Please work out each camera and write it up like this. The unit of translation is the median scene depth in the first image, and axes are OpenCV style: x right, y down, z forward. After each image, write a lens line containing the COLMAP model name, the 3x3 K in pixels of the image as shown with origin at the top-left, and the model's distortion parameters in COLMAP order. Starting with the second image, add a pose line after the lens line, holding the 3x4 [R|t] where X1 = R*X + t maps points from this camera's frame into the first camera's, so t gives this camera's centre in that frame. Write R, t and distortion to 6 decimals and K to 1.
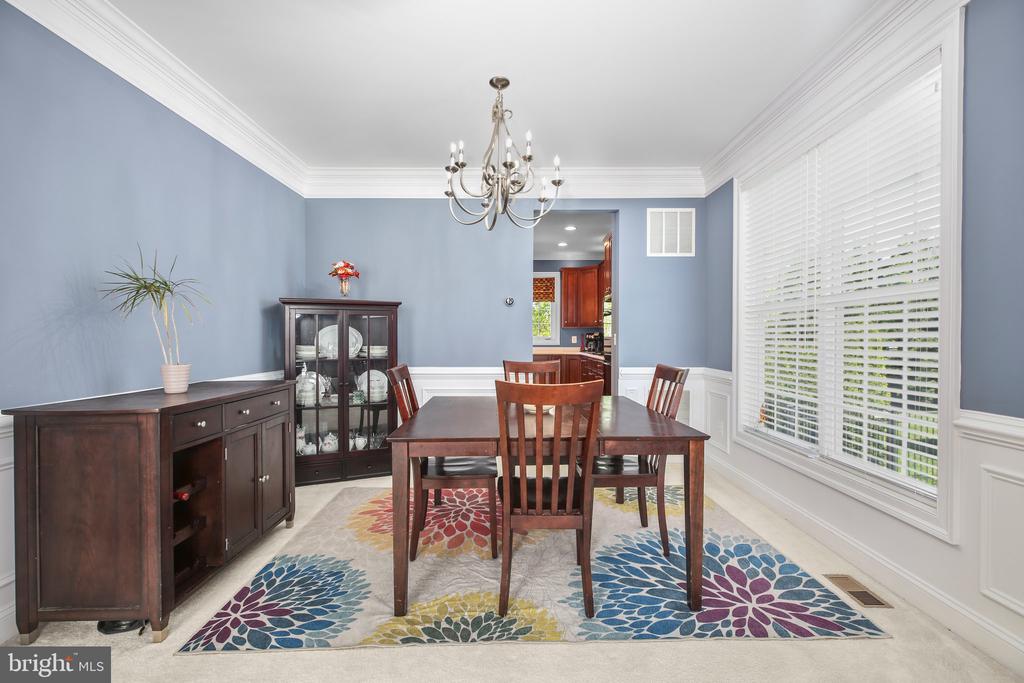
lens RADIAL K [[463.2, 0, 514.6], [0, 463.2, 341.8], [0, 0, 1]] dist [0.004944, -0.000090]
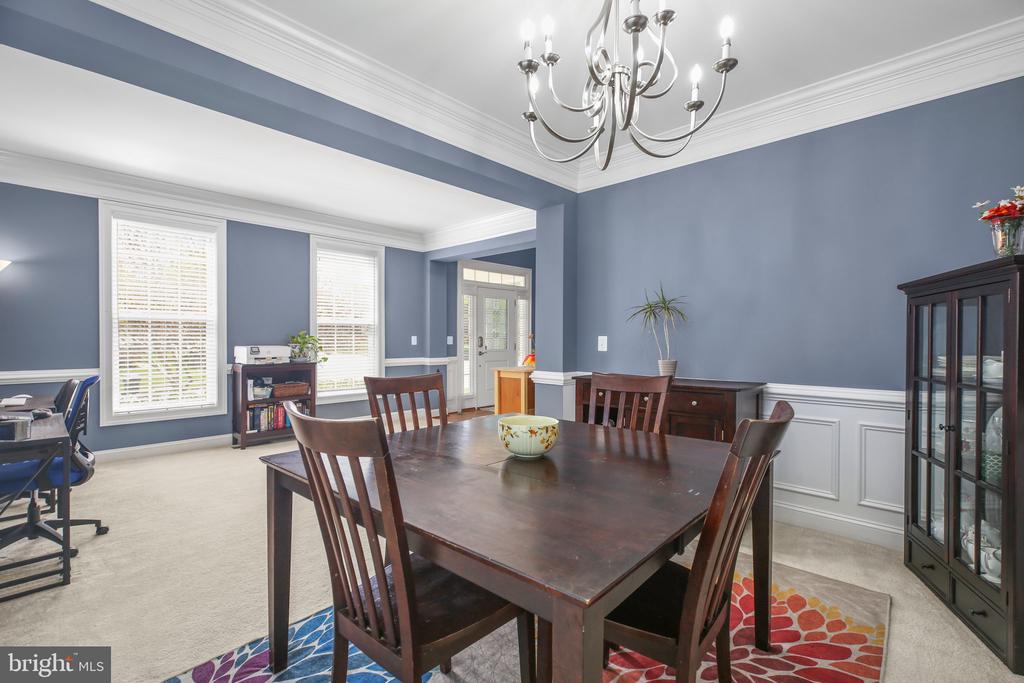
lens RADIAL K [[463.2, 0, 514.6], [0, 463.2, 341.8], [0, 0, 1]] dist [0.004944, -0.000090]
pose [[-0.678127, 0.001604, -0.734943, 0.627062], [-0.011980, 0.999841, 0.013237, -0.021147], [0.734847, 0.017781, -0.678000, 1.645651]]
